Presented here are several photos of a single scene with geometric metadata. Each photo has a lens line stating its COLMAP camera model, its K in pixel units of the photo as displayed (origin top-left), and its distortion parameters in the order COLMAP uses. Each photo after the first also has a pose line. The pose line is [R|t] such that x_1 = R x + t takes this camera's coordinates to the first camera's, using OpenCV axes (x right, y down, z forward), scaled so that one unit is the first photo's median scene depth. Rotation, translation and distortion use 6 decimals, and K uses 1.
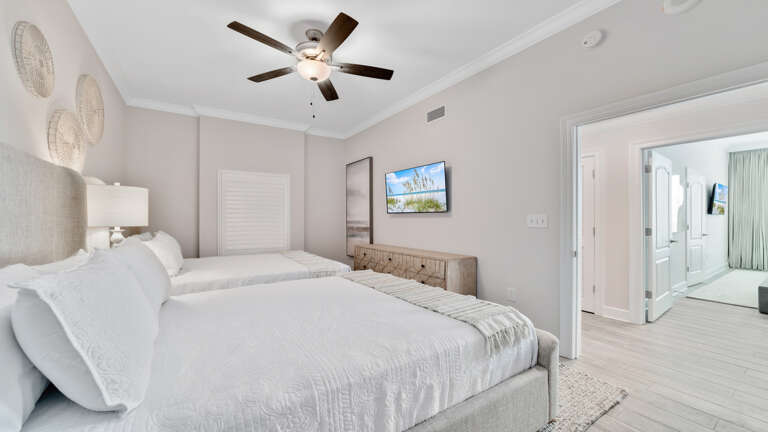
lens RADIAL K [[297.9, 0, 386.2], [0, 297.9, 220.2], [0, 0, 1]] dist [-0.017506, 0.010585]
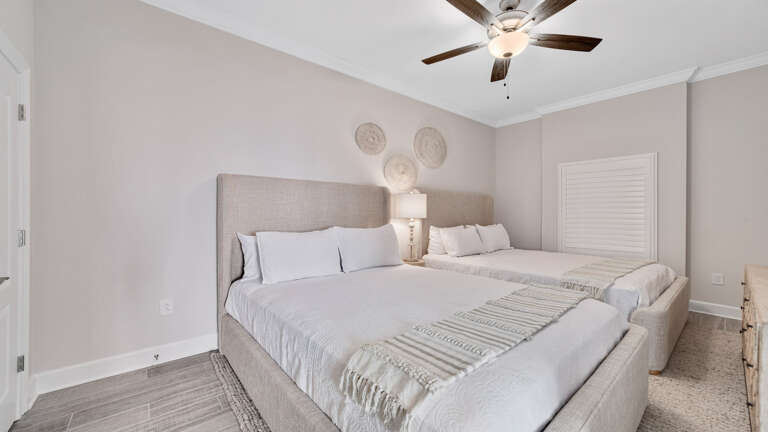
lens RADIAL K [[299.5, 0, 379.7], [0, 299.5, 214.7], [0, 0, 1]] dist [-0.048313, 0.011109]
pose [[0.098141, 0.000402, -0.995172, 0.617887], [-0.006095, 0.999981, -0.000197, 0.002183], [0.995154, 0.006085, 0.098141, 0.567412]]
